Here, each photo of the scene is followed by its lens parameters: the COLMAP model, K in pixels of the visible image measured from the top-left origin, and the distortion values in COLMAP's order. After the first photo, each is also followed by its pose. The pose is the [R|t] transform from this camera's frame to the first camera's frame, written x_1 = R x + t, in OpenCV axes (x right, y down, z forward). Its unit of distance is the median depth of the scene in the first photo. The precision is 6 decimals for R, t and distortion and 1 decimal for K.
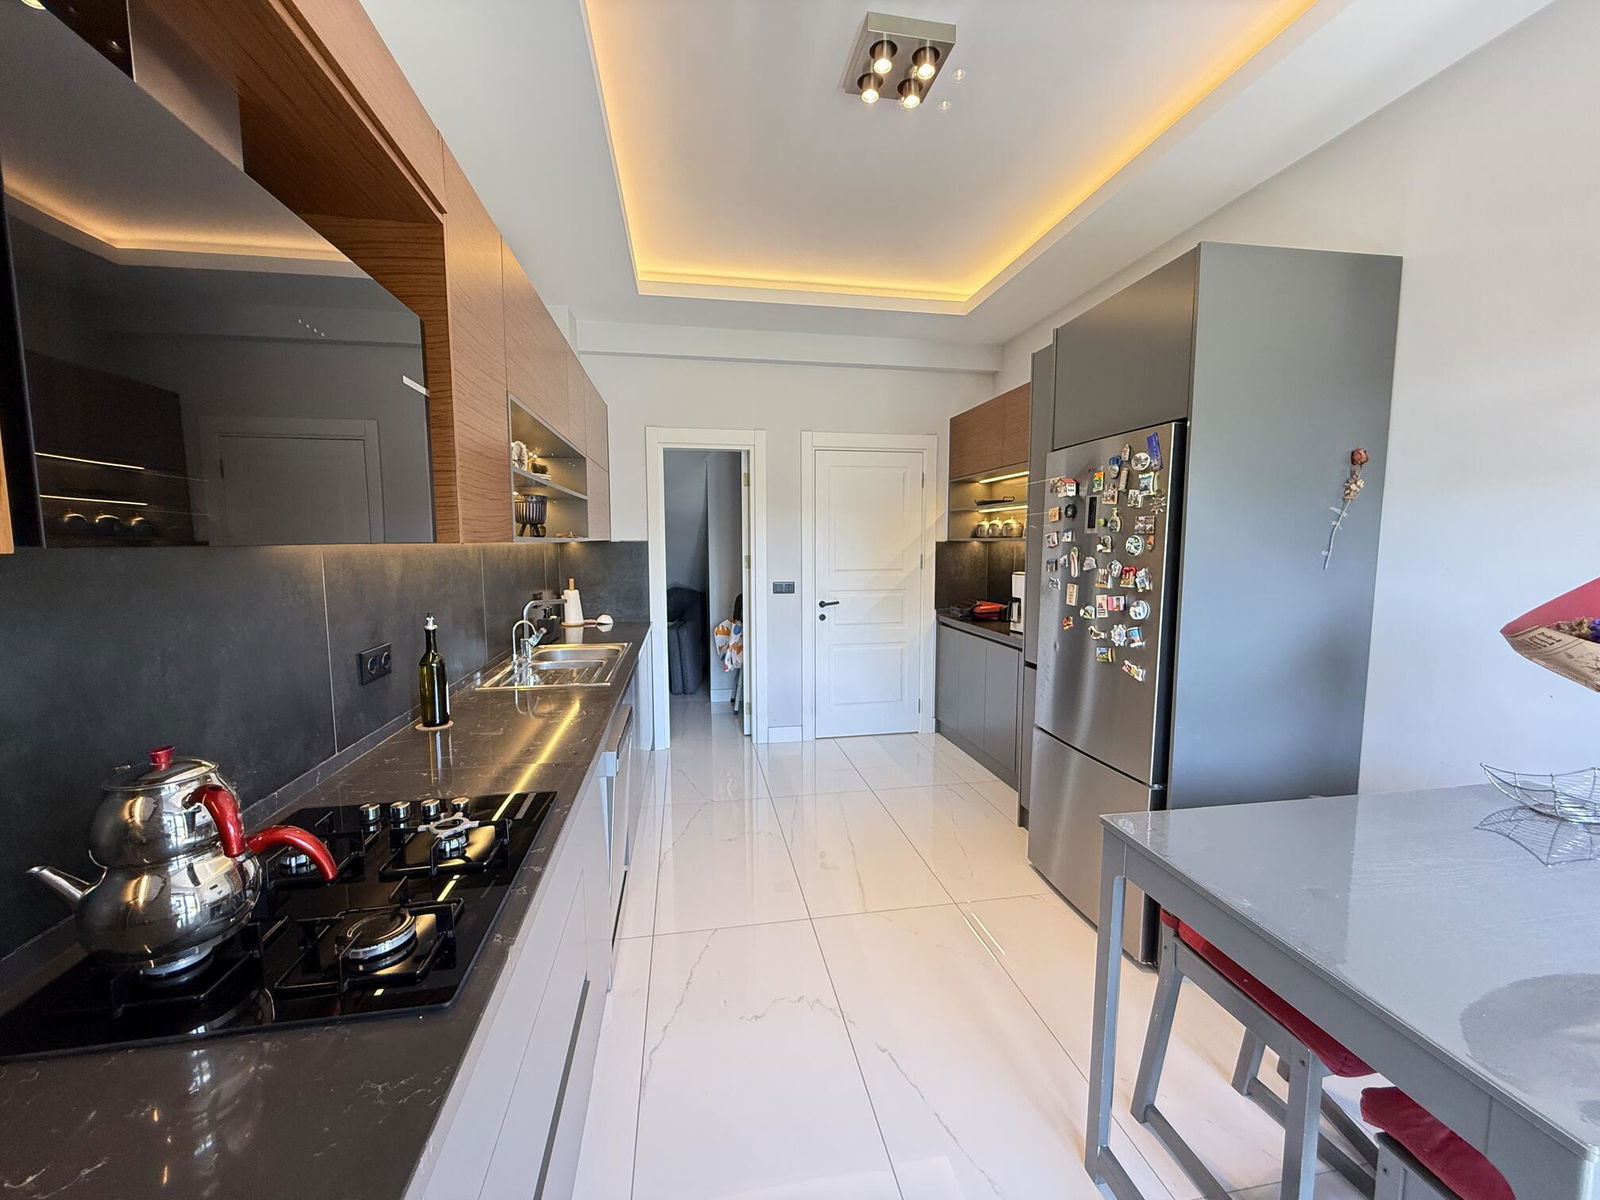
lens RADIAL K [[640.0, 0, 800.1], [0, 640.0, 601.3], [0, 0, 1]] dist [-0.006899, 0.000949]
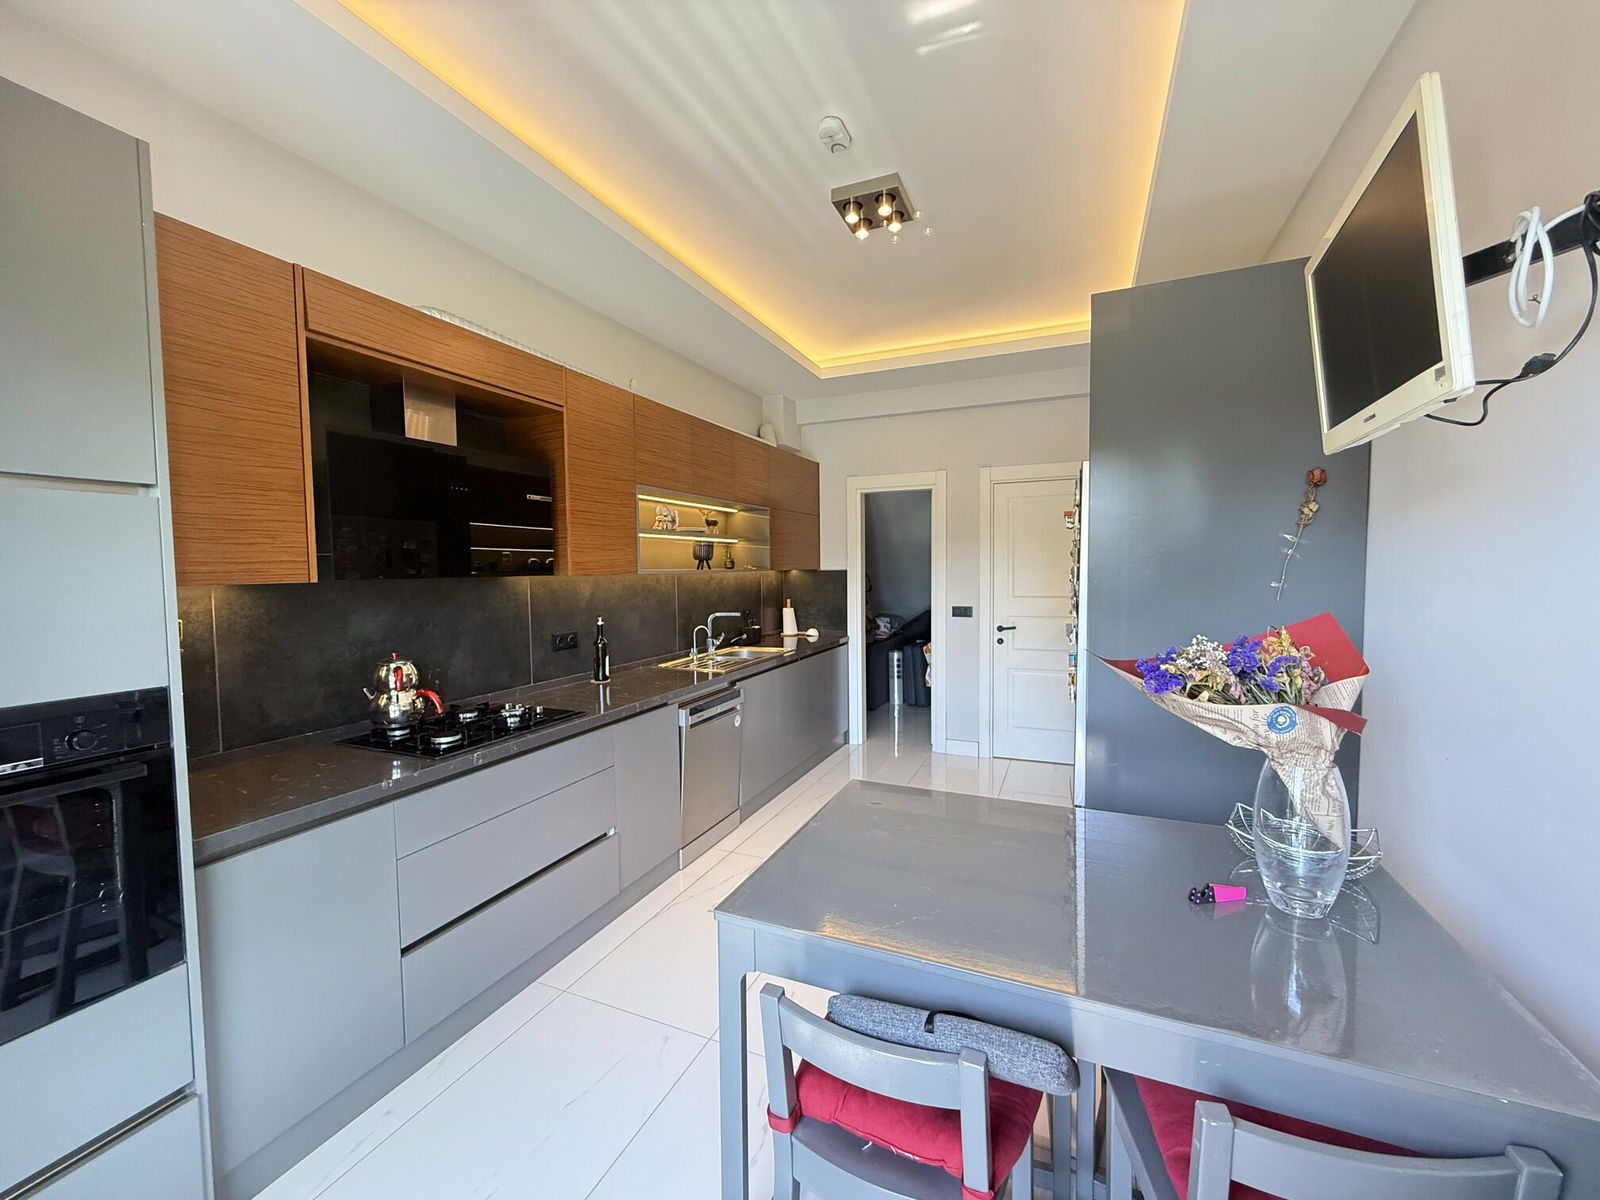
lens RADIAL K [[640.0, 0, 795.4], [0, 640.0, 599.6], [0, 0, 1]] dist [-0.006899, 0.000949]
pose [[0.831165, 0.020552, -0.555646, 0.370030], [-0.043235, 0.998680, -0.027735, 0.000510], [0.554343, 0.047076, 0.830956, -0.065927]]
